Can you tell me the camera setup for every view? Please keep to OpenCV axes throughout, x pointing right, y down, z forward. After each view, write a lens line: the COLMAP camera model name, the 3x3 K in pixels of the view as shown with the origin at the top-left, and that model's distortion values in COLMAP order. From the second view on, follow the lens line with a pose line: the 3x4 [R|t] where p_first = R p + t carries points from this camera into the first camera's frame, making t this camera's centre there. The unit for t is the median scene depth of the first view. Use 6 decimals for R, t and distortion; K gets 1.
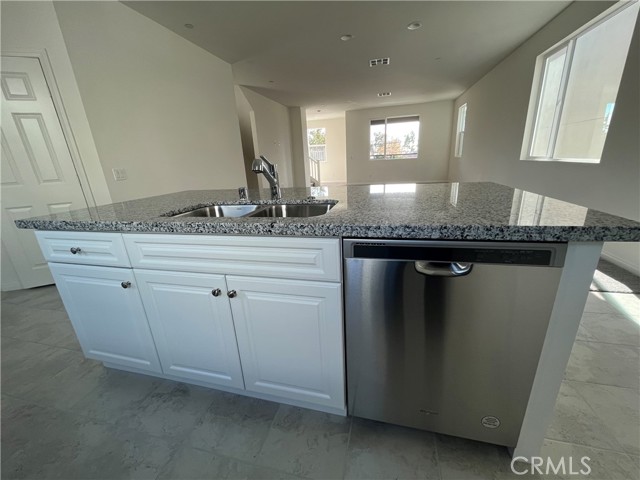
lens RADIAL K [[258.4, 0, 320.2], [0, 258.4, 241.6], [0, 0, 1]] dist [-0.004621, 0.000633]
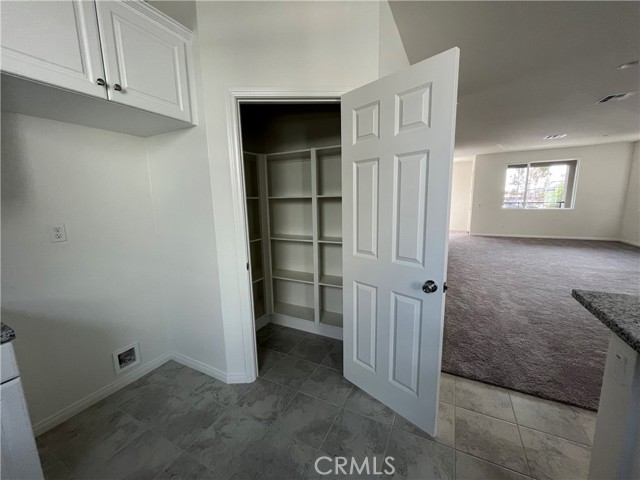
lens RADIAL K [[258.4, 0, 324.9], [0, 258.4, 243.8], [0, 0, 1]] dist [-0.004621, 0.000633]
pose [[0.973707, 0.069196, -0.217039, -1.636792], [-0.097848, 0.987424, -0.124173, -0.301720], [0.205717, 0.142145, 0.968233, 0.528972]]
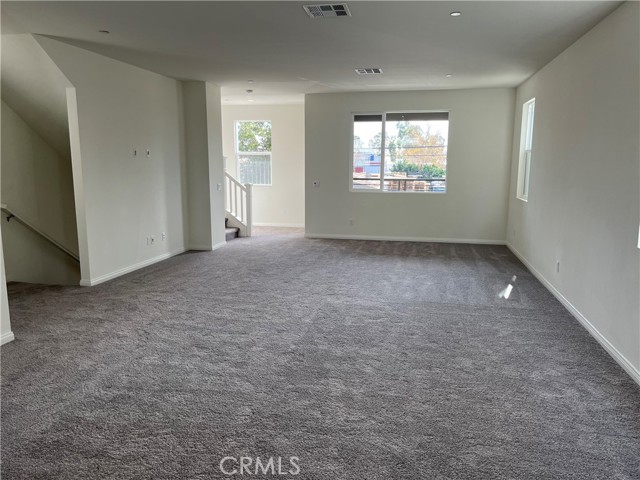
lens RADIAL K [[487.0, 0, 316.3], [0, 487.0, 249.3], [0, 0, 1]] dist [0.038981, -0.054386]
pose [[0.997576, 0.049309, 0.049102, 0.721404], [-0.042180, 0.989685, -0.136909, -0.632747], [-0.055346, 0.134506, 0.989366, 0.808569]]
